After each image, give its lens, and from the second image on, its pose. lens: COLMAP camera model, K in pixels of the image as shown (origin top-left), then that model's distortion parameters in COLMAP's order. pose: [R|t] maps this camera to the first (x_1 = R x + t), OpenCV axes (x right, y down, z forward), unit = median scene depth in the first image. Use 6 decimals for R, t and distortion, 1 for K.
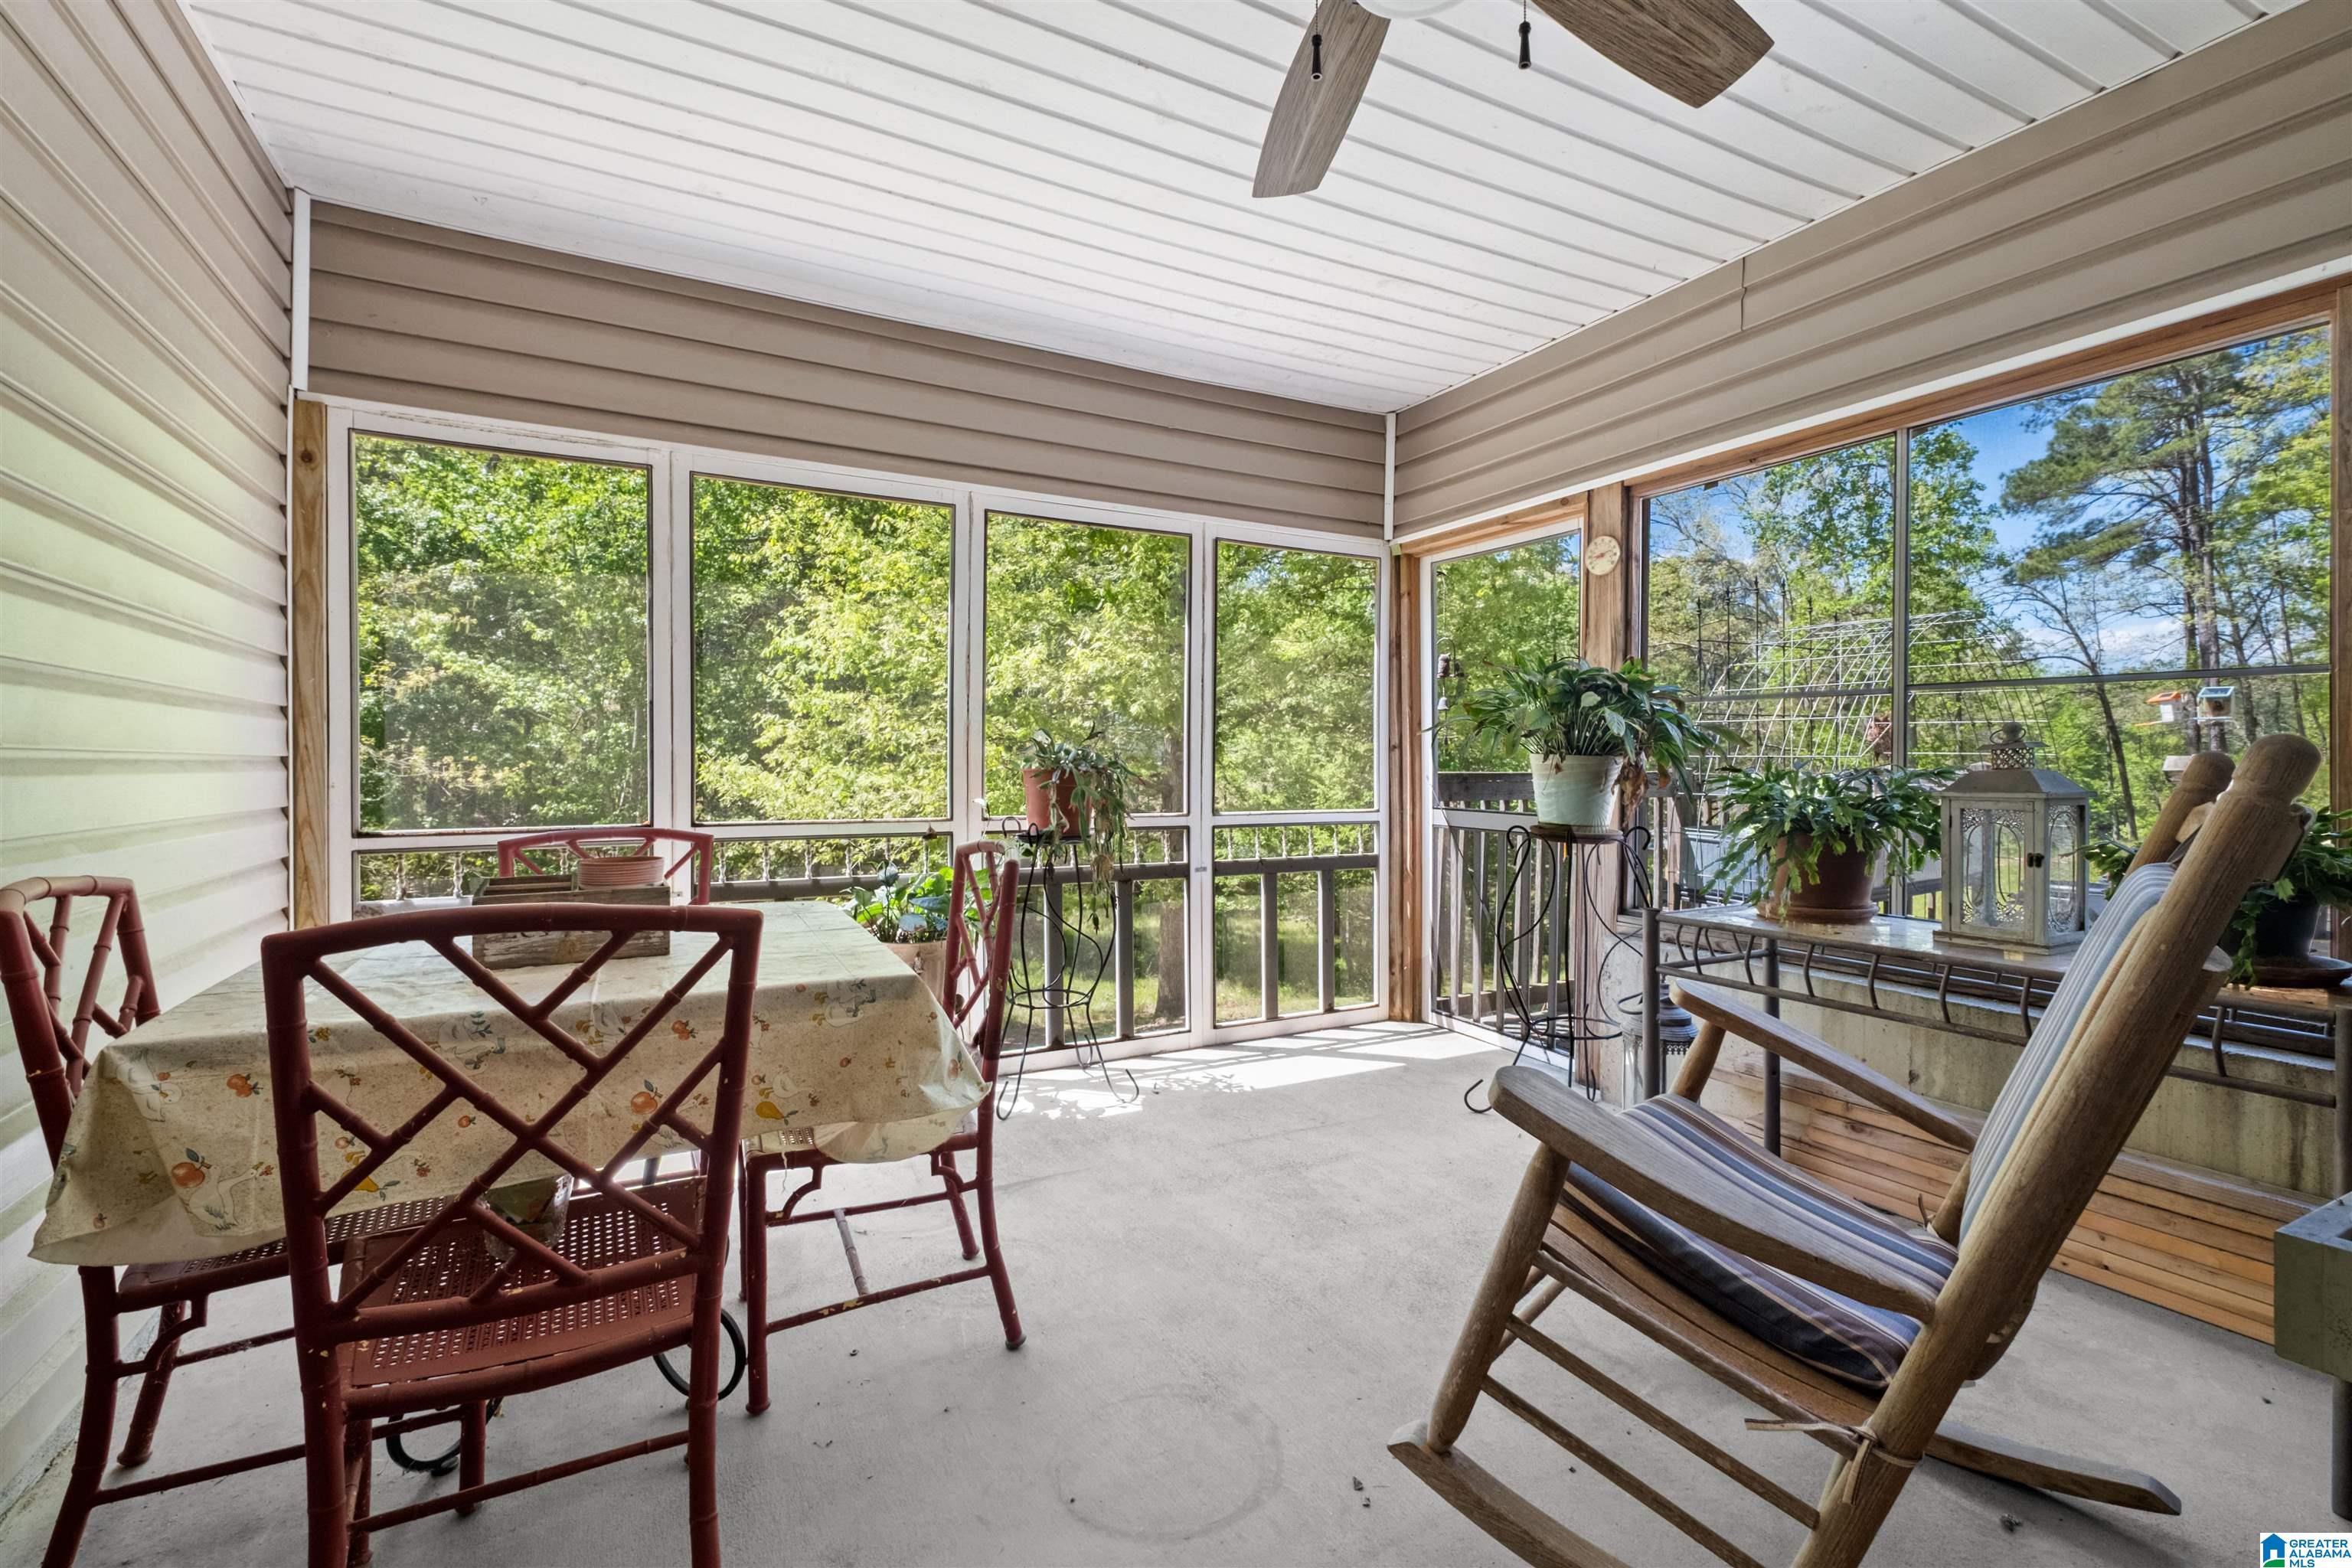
lens RADIAL K [[1053.4, 0, 1170.1], [0, 1053.4, 765.5], [0, 0, 1]] dist [-0.005620, 0.002924]
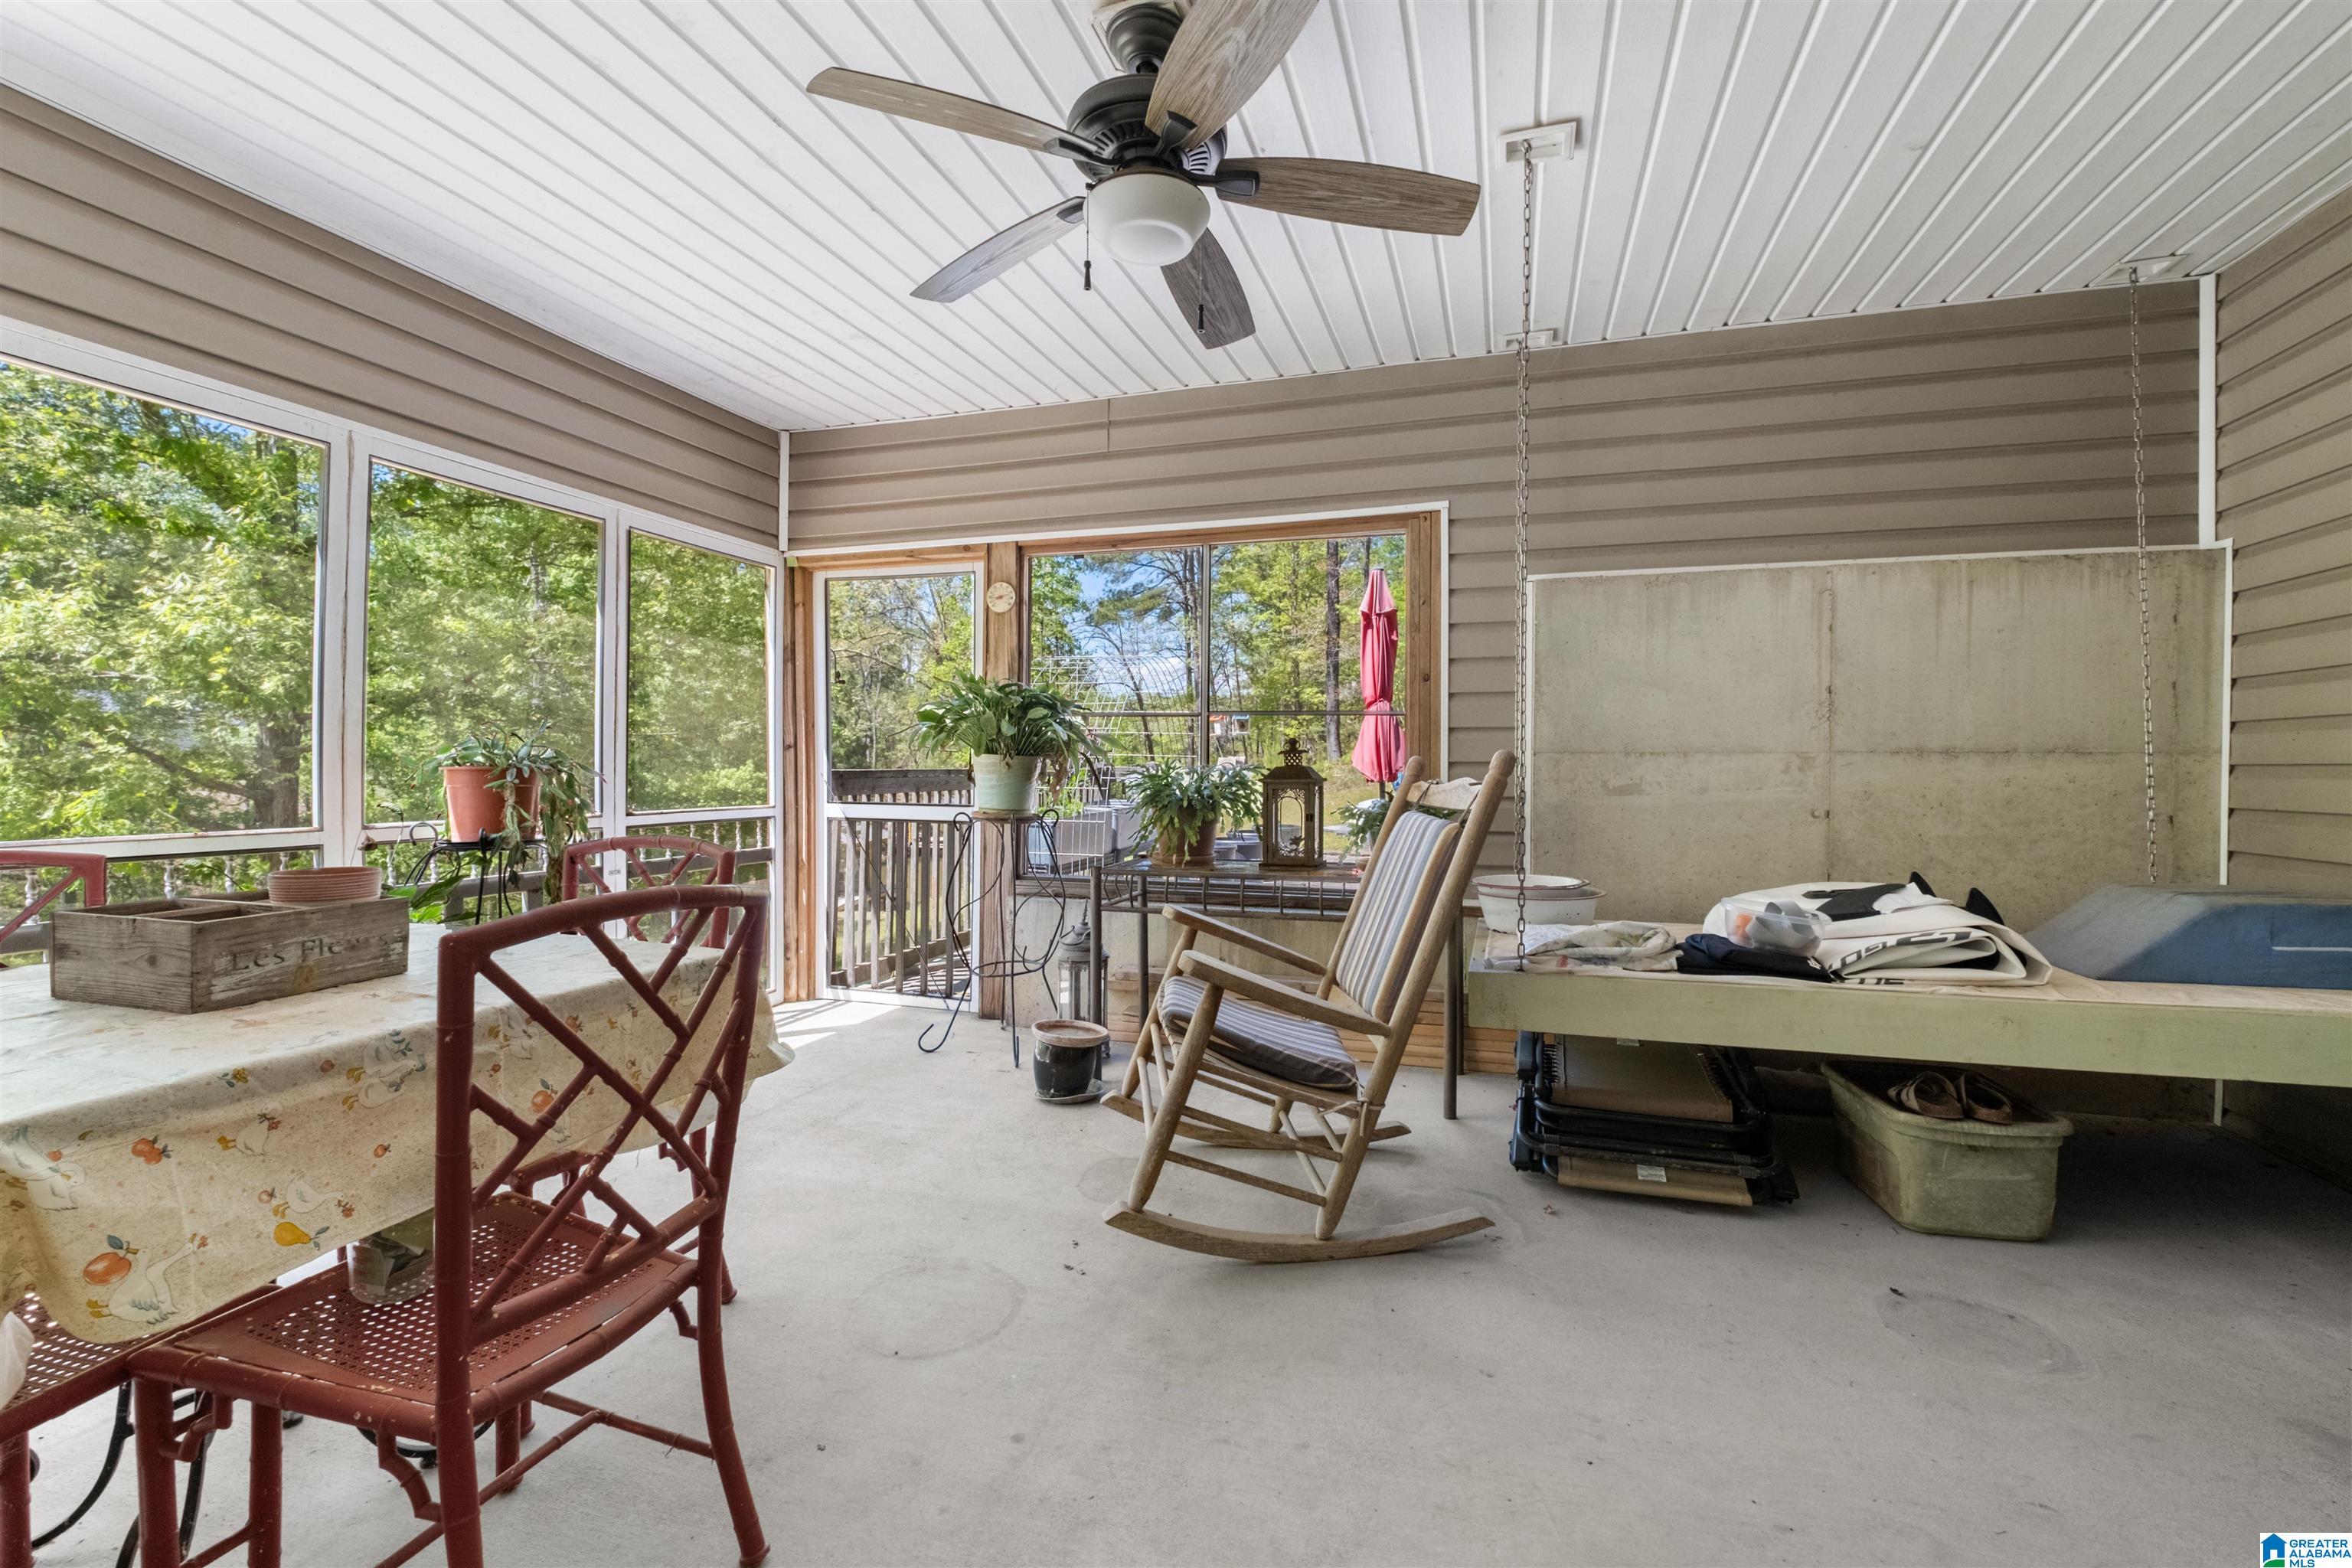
lens RADIAL K [[1053.4, 0, 1198.0], [0, 1053.4, 773.7], [0, 0, 1]] dist [-0.005620, 0.002924]
pose [[0.700054, -0.005236, 0.714071, -0.286268], [-0.000968, 0.999965, 0.008281, 0.001356], [-0.714089, -0.006488, 0.700024, -0.047748]]
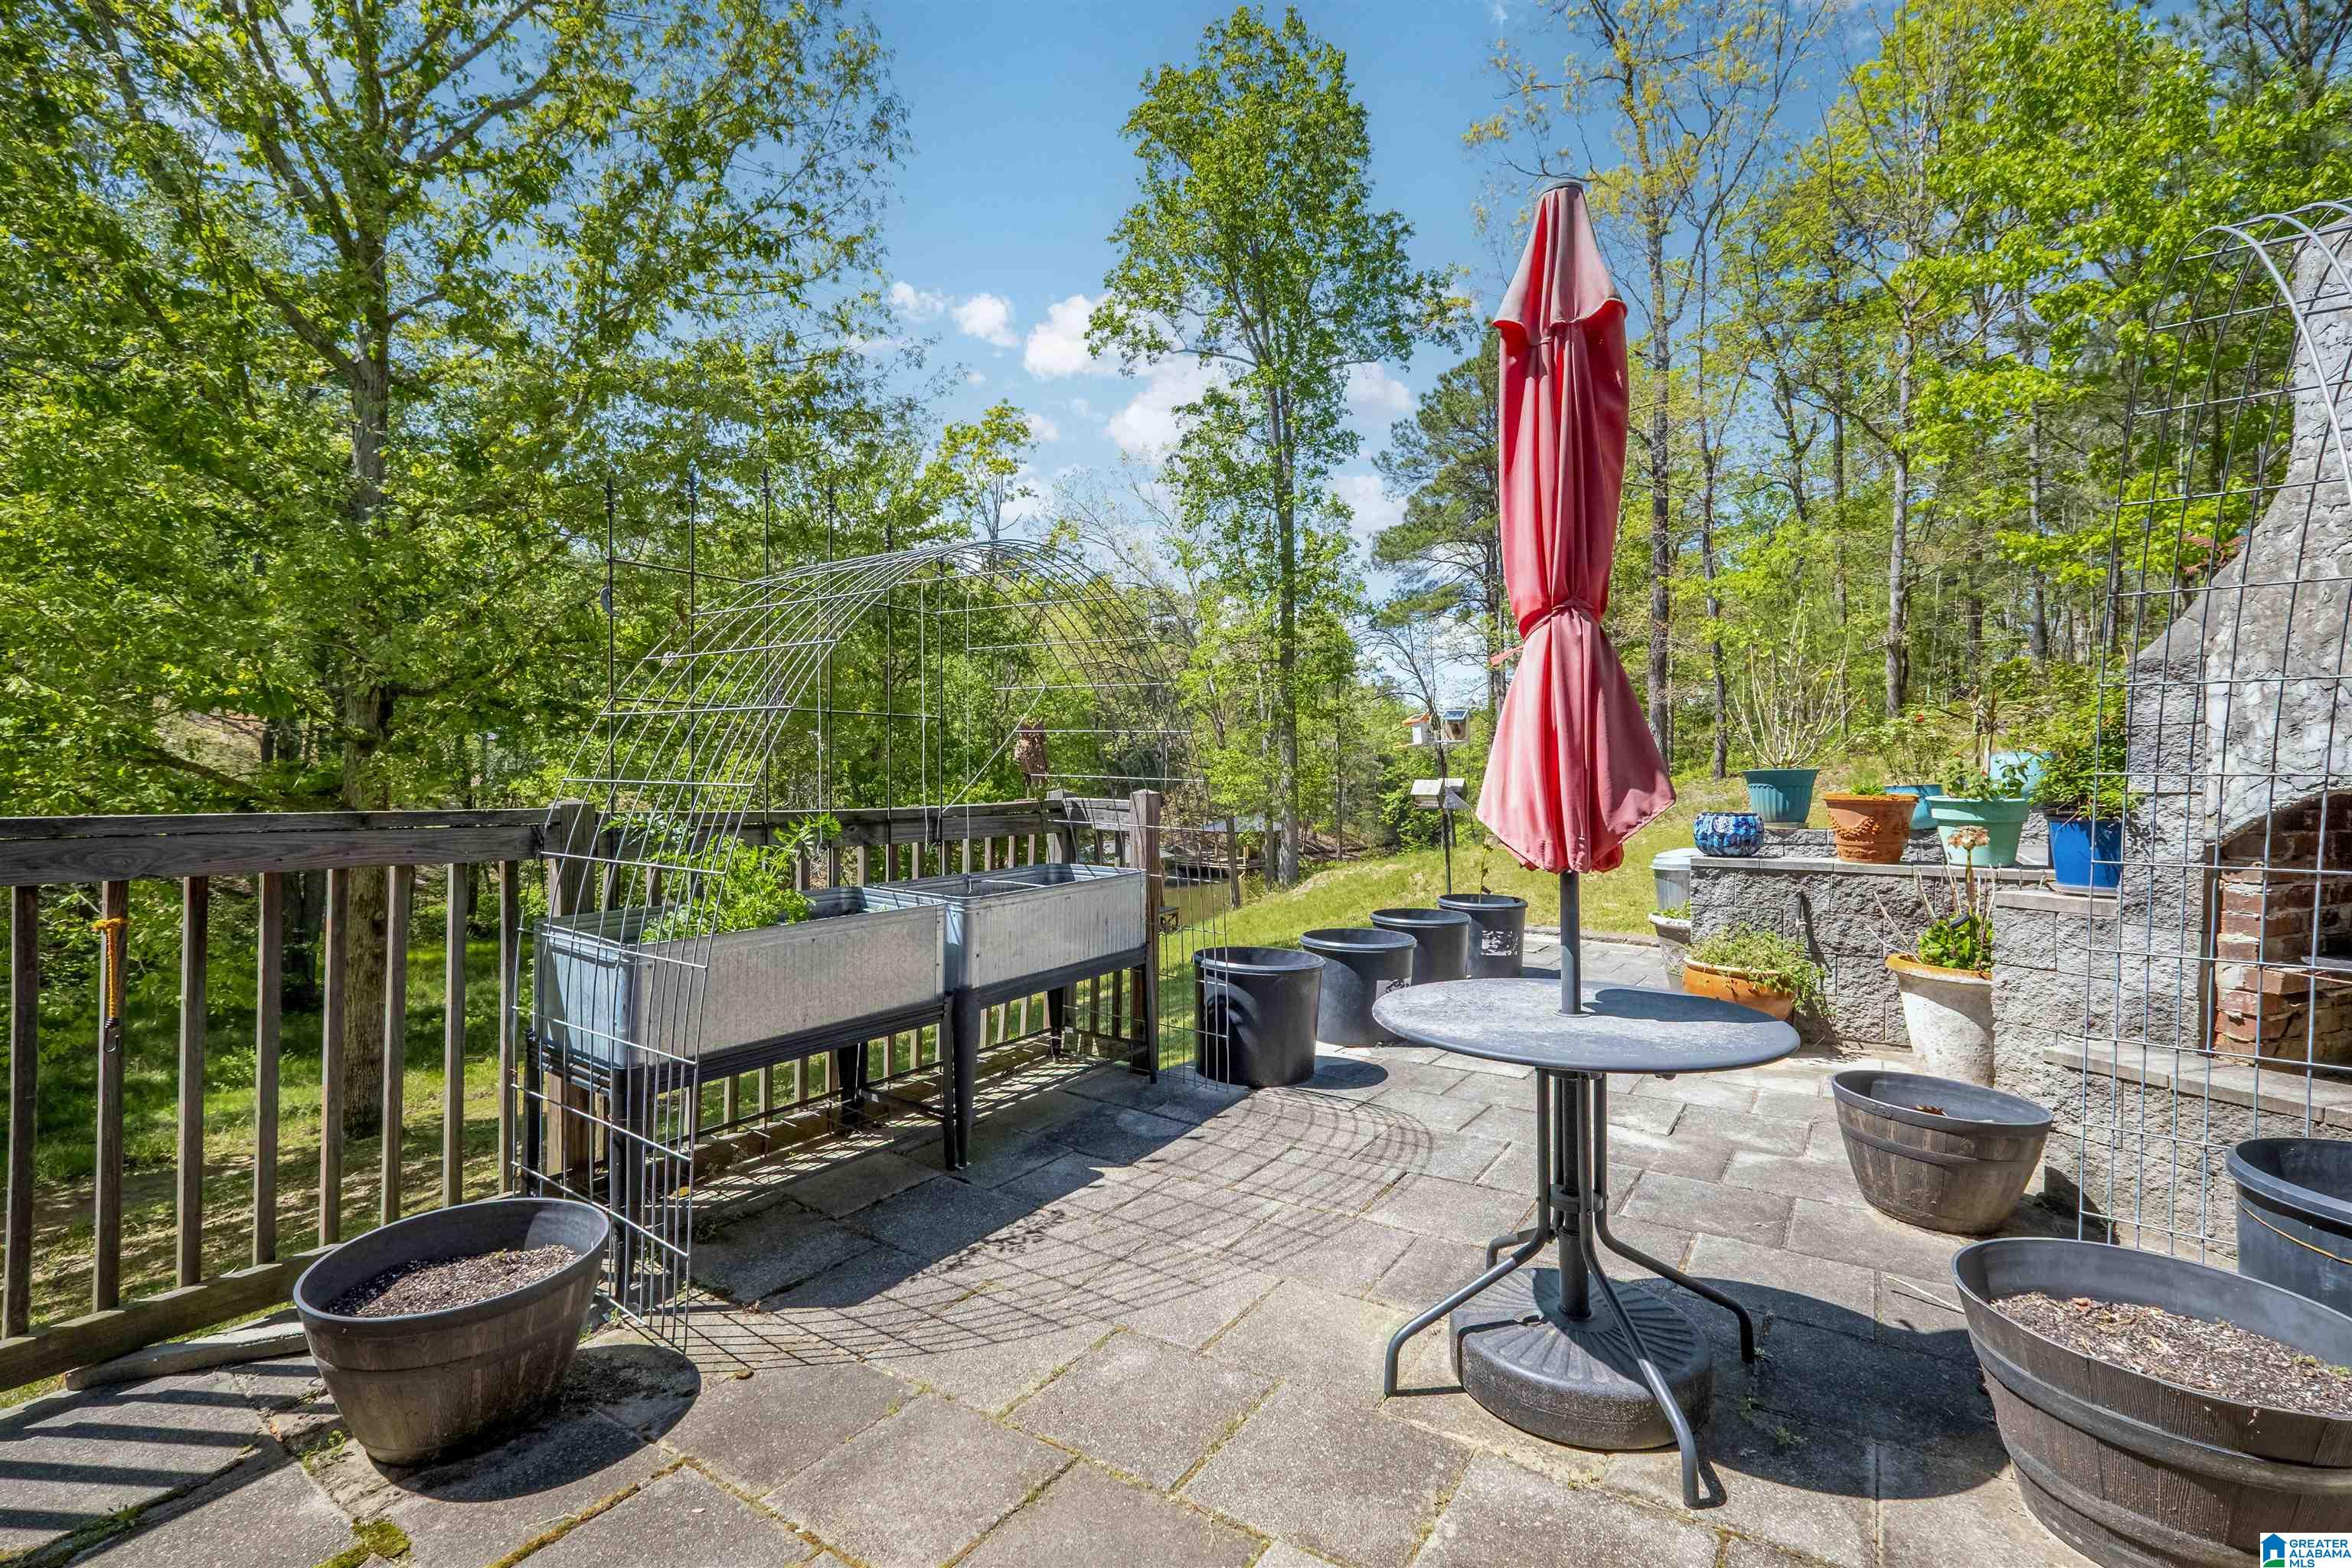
lens RADIAL K [[1053.4, 0, 1175.2], [0, 1053.4, 782.6], [0, 0, 1]] dist [-0.005620, 0.002924]
pose [[0.890913, 0.009492, 0.454074, 0.588193], [-0.011387, 0.999934, 0.001438, -0.012494], [-0.454030, -0.006452, 0.890963, 0.470704]]
